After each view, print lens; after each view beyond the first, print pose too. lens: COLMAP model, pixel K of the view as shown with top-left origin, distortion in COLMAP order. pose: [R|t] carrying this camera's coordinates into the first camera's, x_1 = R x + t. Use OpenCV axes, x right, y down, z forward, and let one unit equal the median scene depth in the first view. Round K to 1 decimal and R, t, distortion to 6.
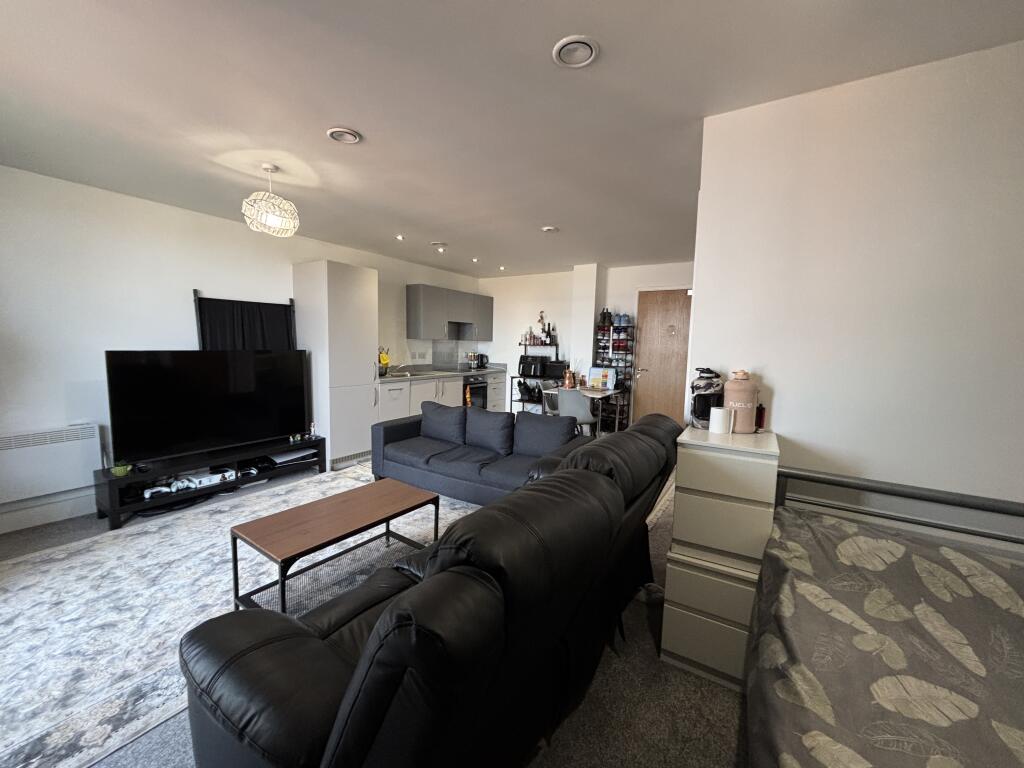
lens RADIAL K [[417.3, 0, 512.0], [0, 417.3, 384.0], [0, 0, 1]] dist [0.000521, -0.000079]
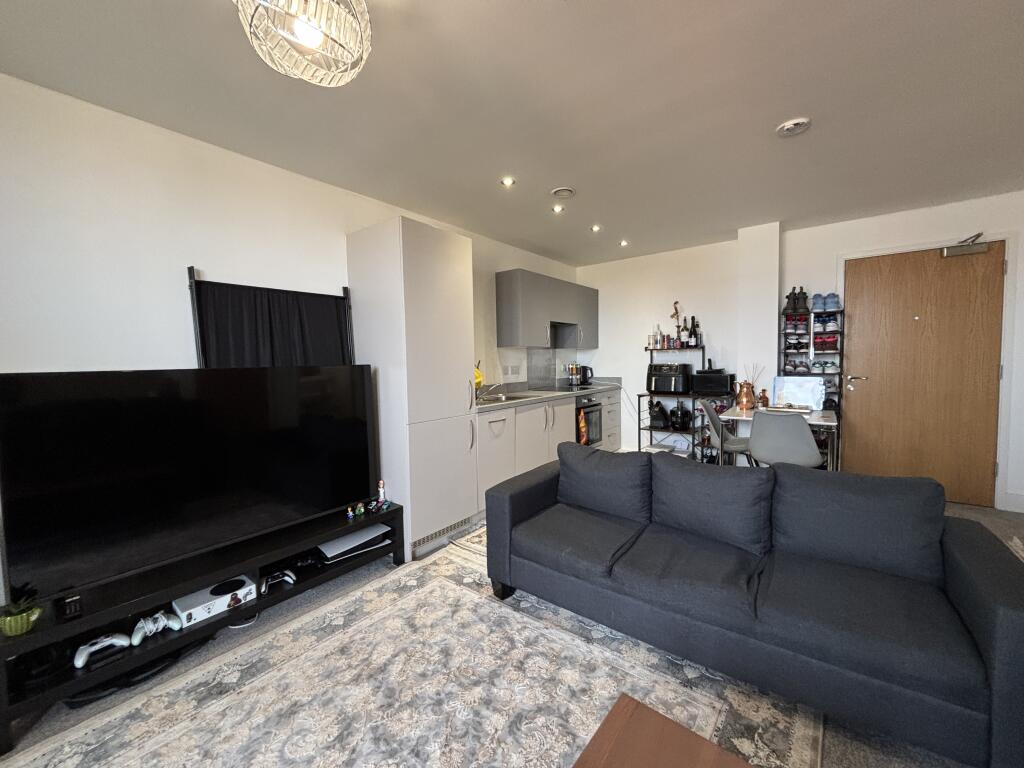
lens RADIAL K [[417.3, 0, 512.0], [0, 417.3, 384.0], [0, 0, 1]] dist [0.000521, -0.000079]
pose [[0.994727, -0.037229, -0.095558, -0.171829], [0.033247, 0.998525, -0.042929, -0.014484], [0.097016, 0.039526, 0.994498, 0.308915]]
